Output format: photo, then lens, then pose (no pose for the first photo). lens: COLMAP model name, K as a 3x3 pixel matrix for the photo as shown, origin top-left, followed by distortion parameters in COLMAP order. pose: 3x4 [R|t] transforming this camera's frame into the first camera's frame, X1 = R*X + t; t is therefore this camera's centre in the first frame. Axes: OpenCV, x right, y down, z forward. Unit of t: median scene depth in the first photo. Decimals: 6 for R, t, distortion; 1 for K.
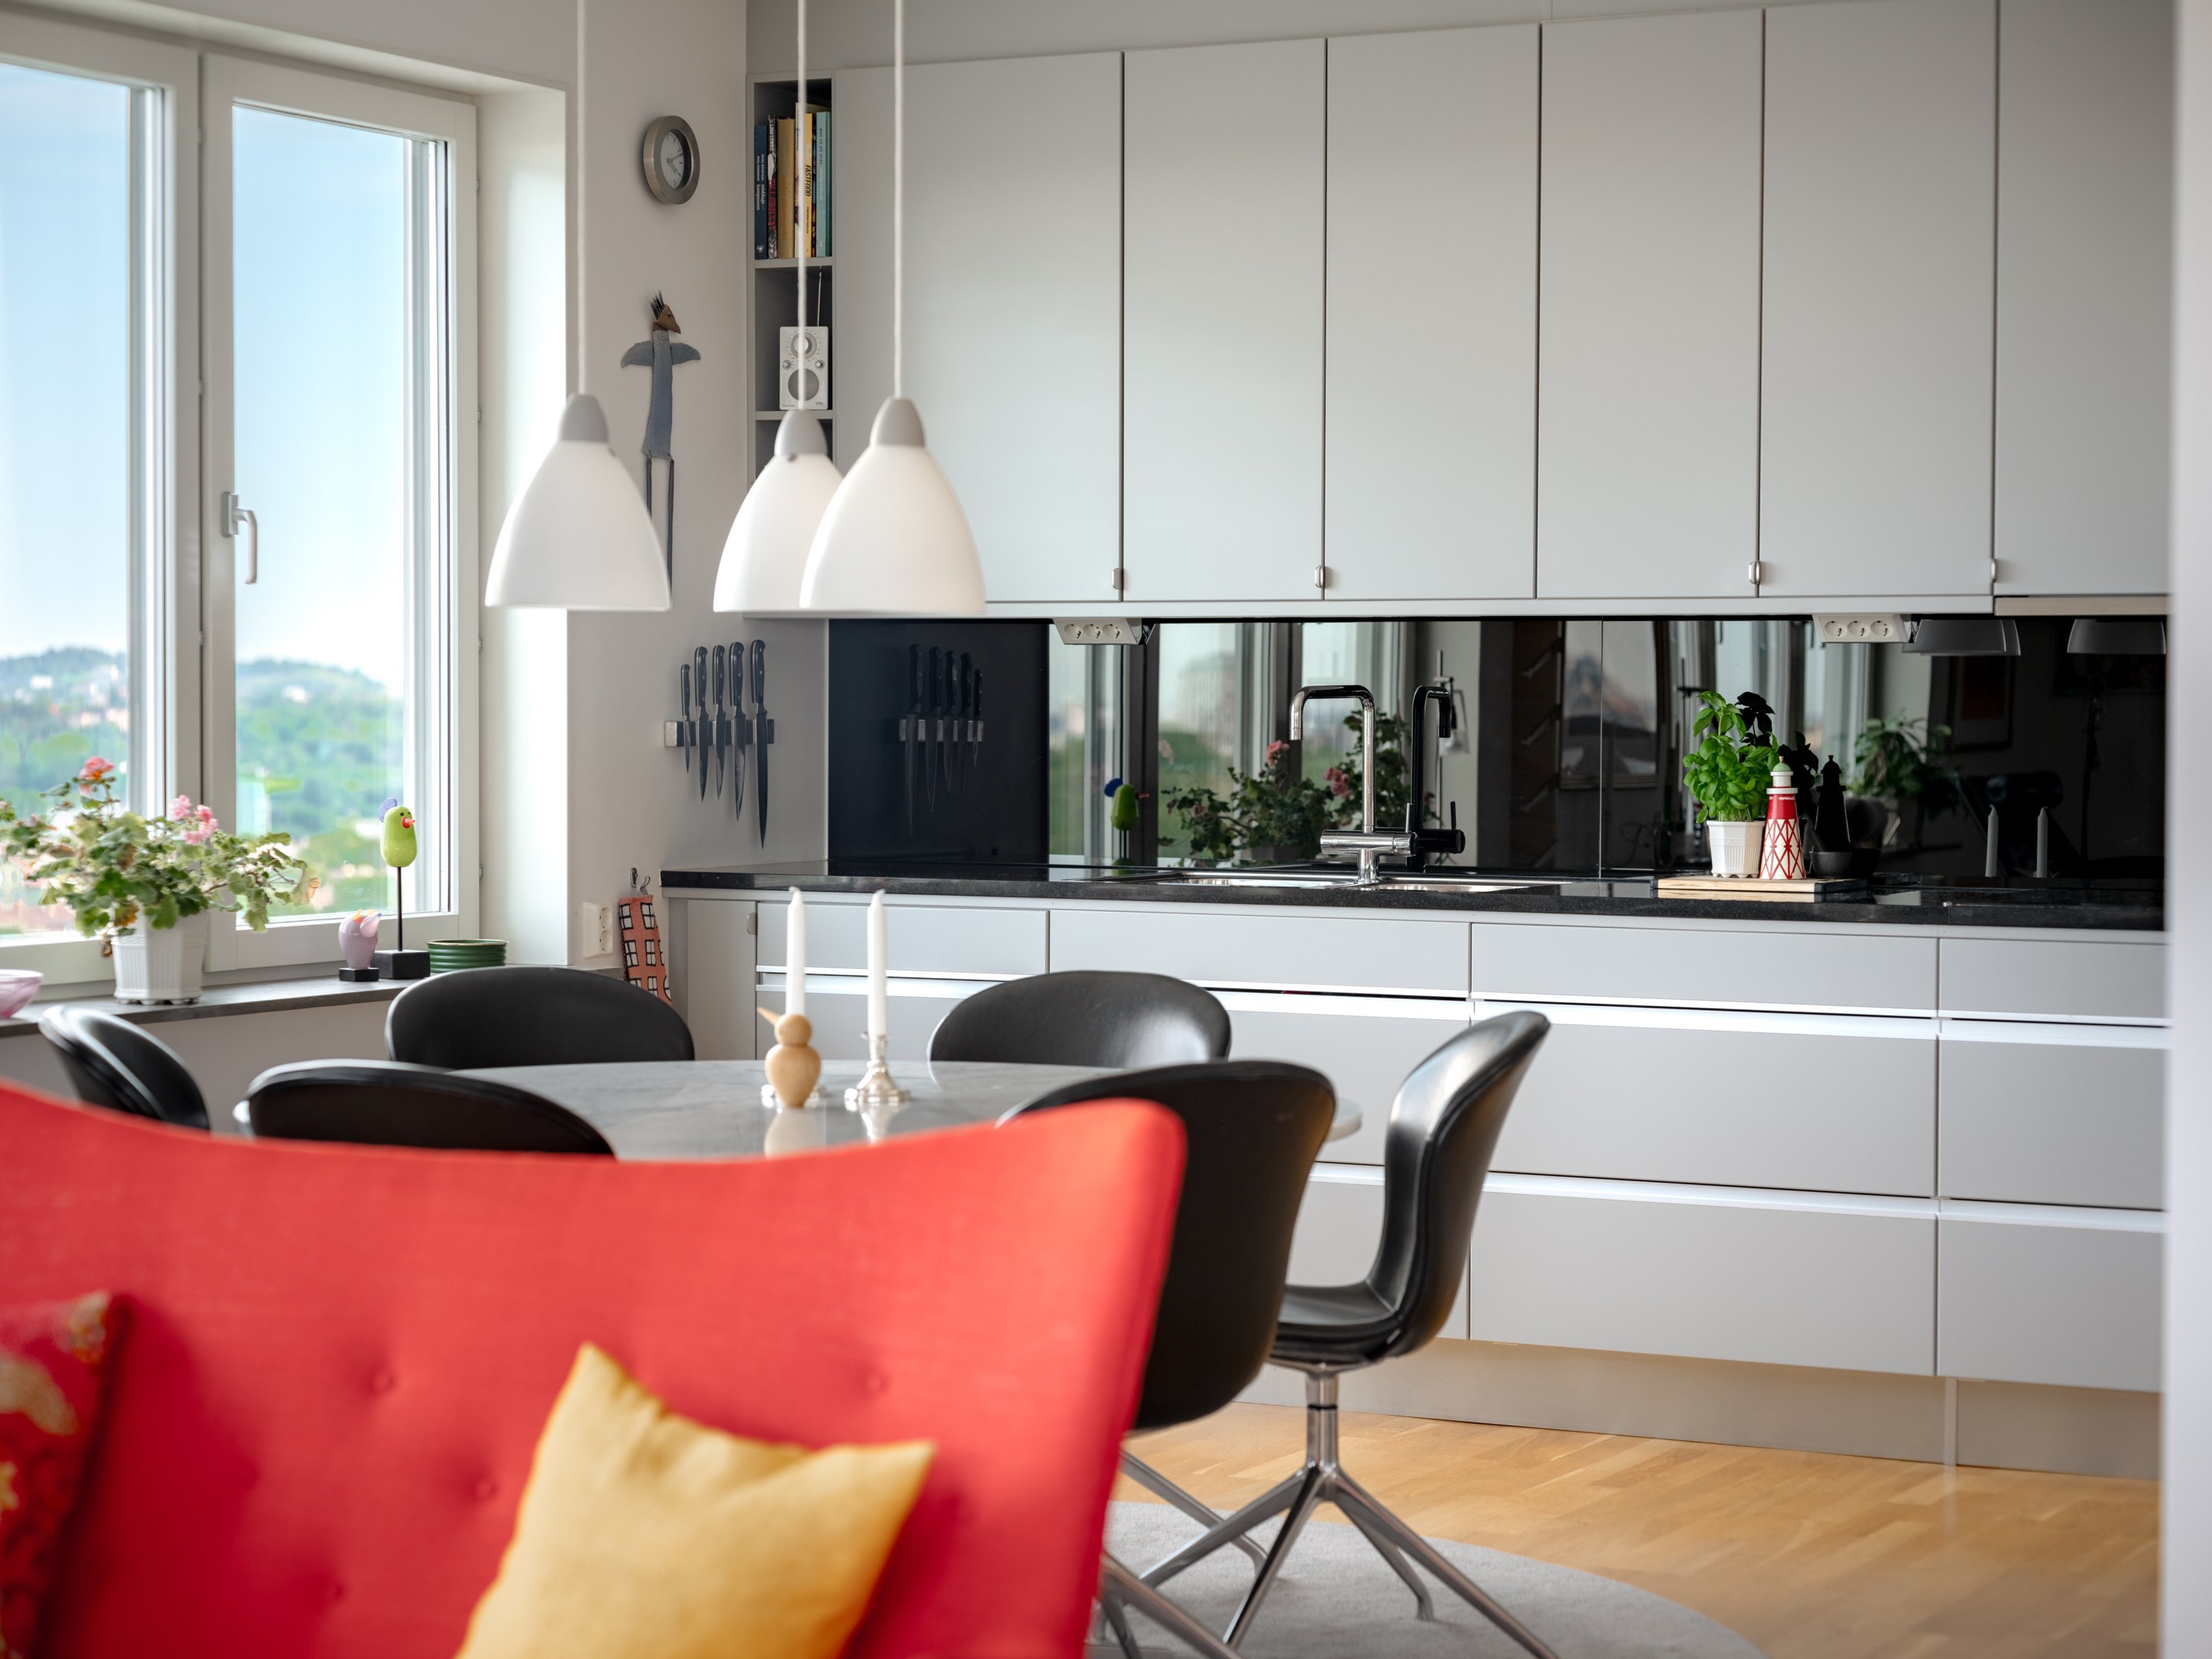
lens RADIAL K [[4795.1, 0, 1098.9], [0, 4795.1, 814.9], [0, 0, 1]] dist [0.011670, 0.000000]
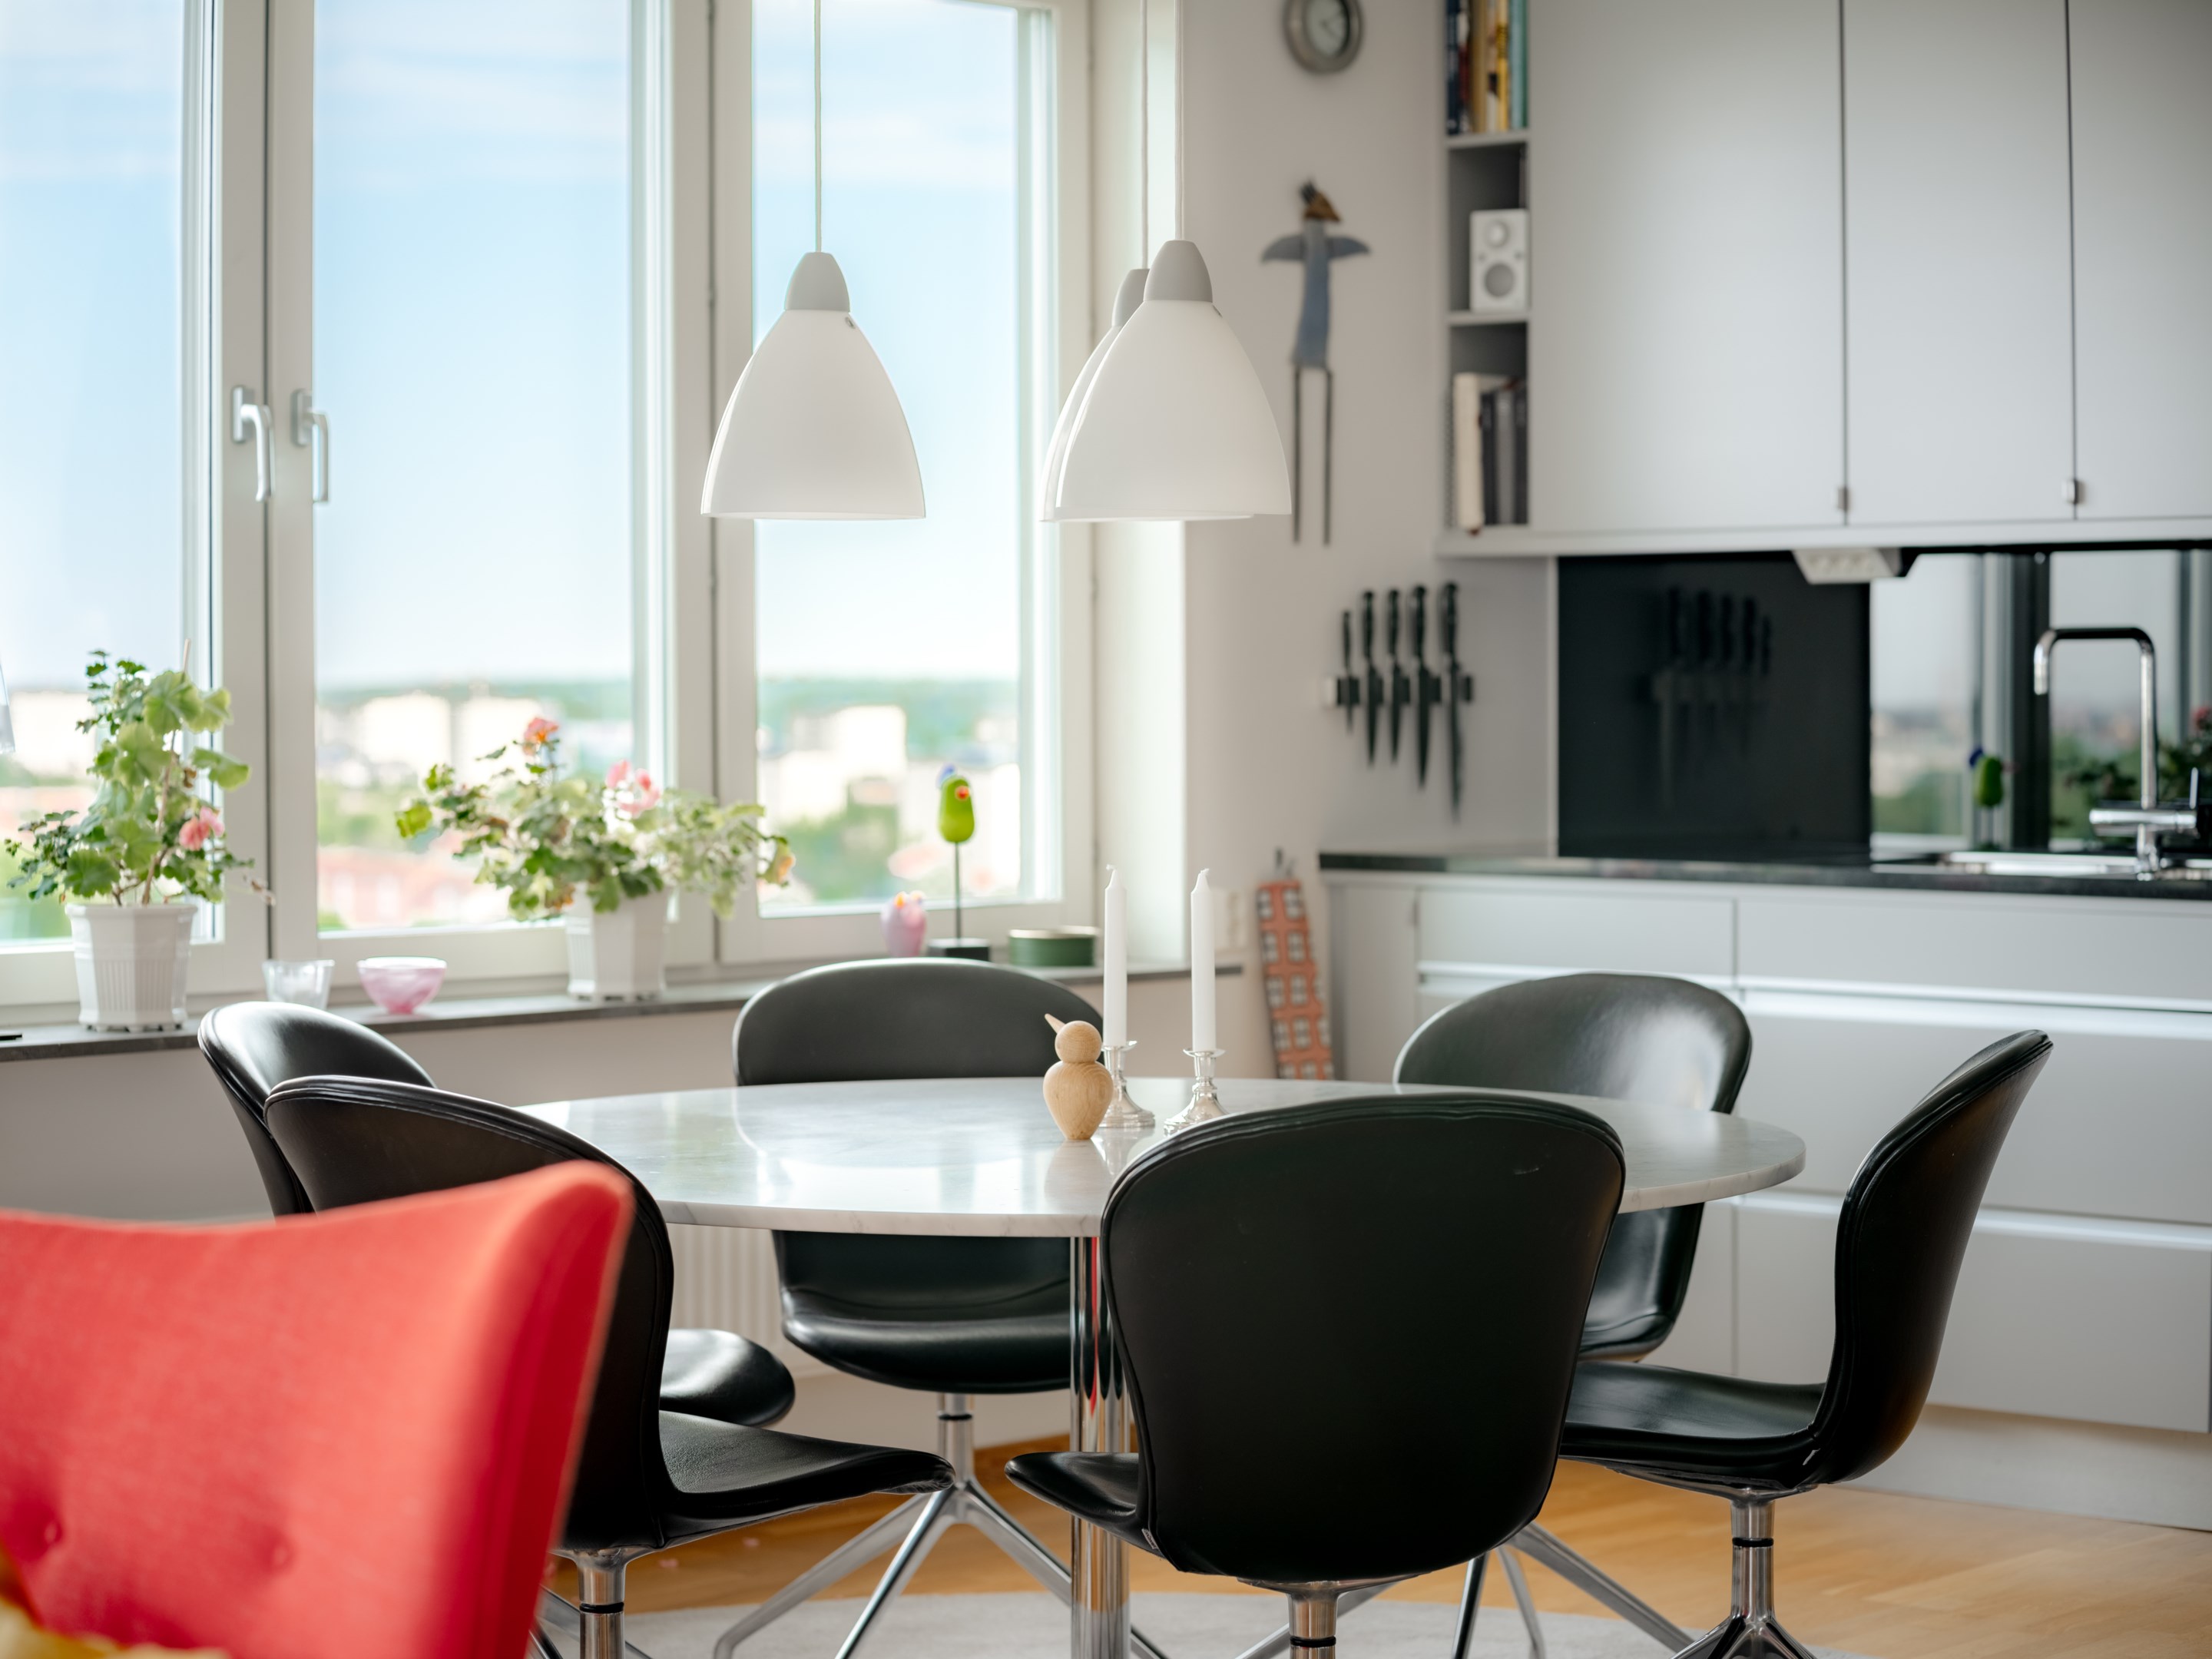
lens RADIAL K [[4795.1, 0, 1092.5], [0, 4795.1, 828.6], [0, 0, 1]] dist [0.011670, 0.000000]
pose [[0.955318, 0.001098, -0.295579, 0.126348], [-0.000126, 0.999995, 0.003310, 0.004845], [0.295581, -0.003125, 0.955312, 0.172138]]
